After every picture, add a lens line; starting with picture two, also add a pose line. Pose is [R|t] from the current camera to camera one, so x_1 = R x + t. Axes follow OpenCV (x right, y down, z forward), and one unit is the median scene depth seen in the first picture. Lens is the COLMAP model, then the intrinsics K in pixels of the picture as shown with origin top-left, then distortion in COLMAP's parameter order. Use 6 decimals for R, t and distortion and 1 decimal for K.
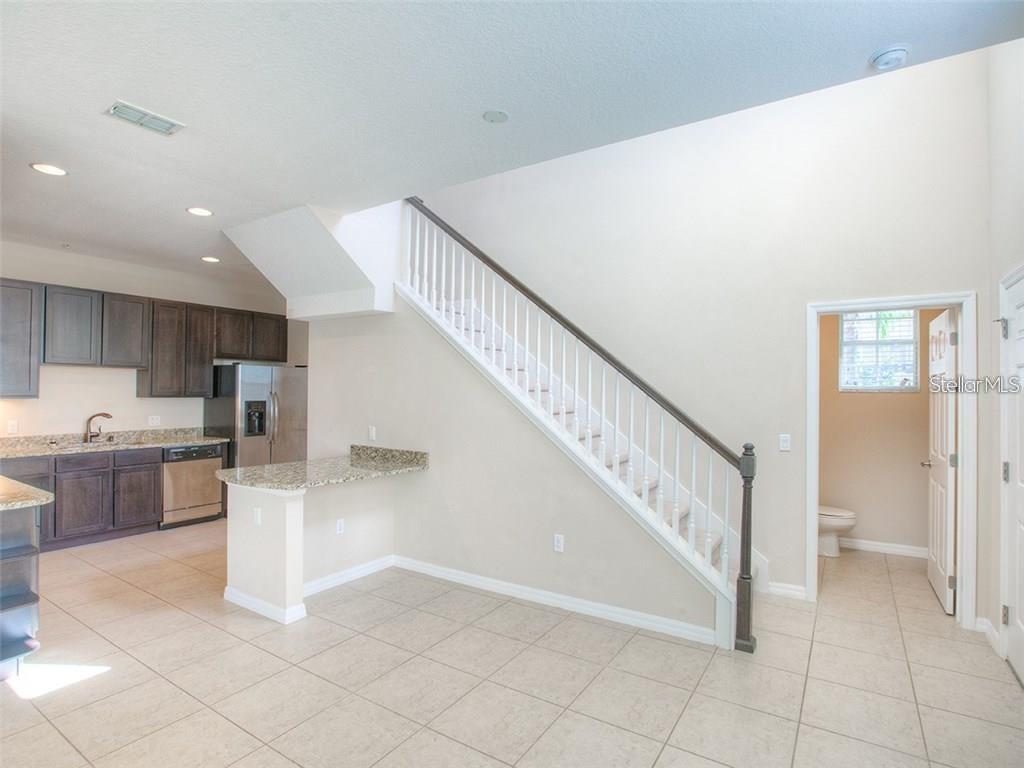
lens RADIAL K [[549.6, 0, 512.0], [0, 549.6, 384.0], [0, 0, 1]] dist [0.000263, 0.001229]
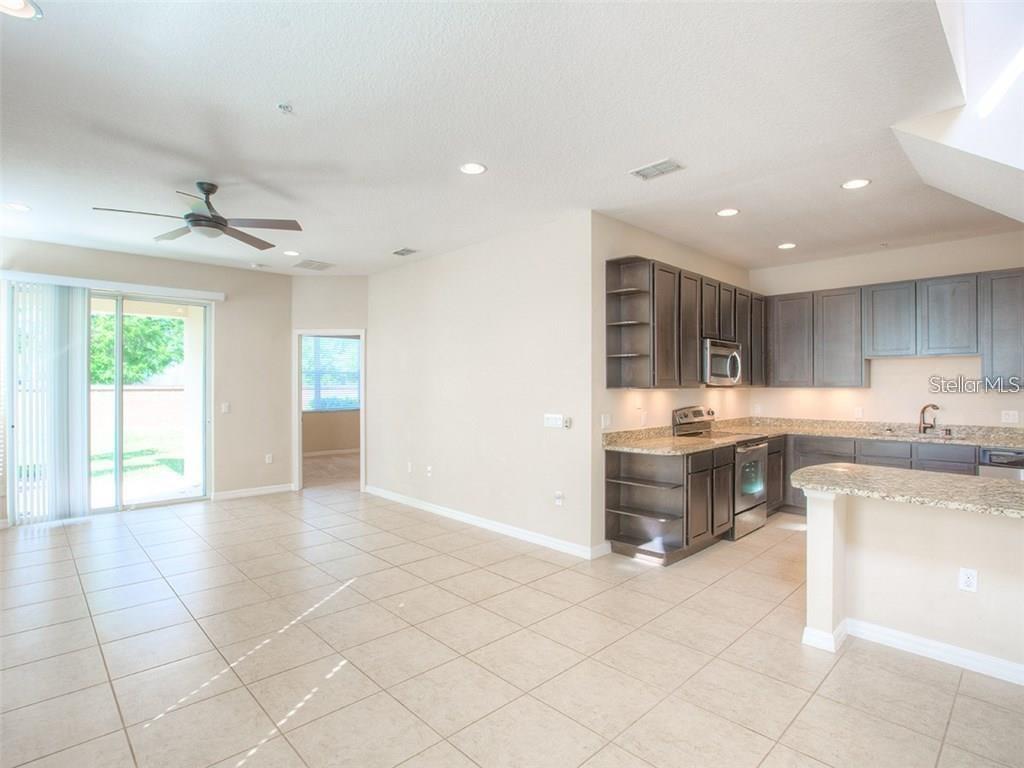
lens RADIAL K [[549.6, 0, 512.0], [0, 549.6, 384.0], [0, 0, 1]] dist [0.000263, 0.001229]
pose [[-0.220285, -0.011155, -0.975372, 0.372618], [0.010643, 0.999848, -0.013839, 0.024144], [0.975377, -0.013430, -0.220133, 0.514750]]
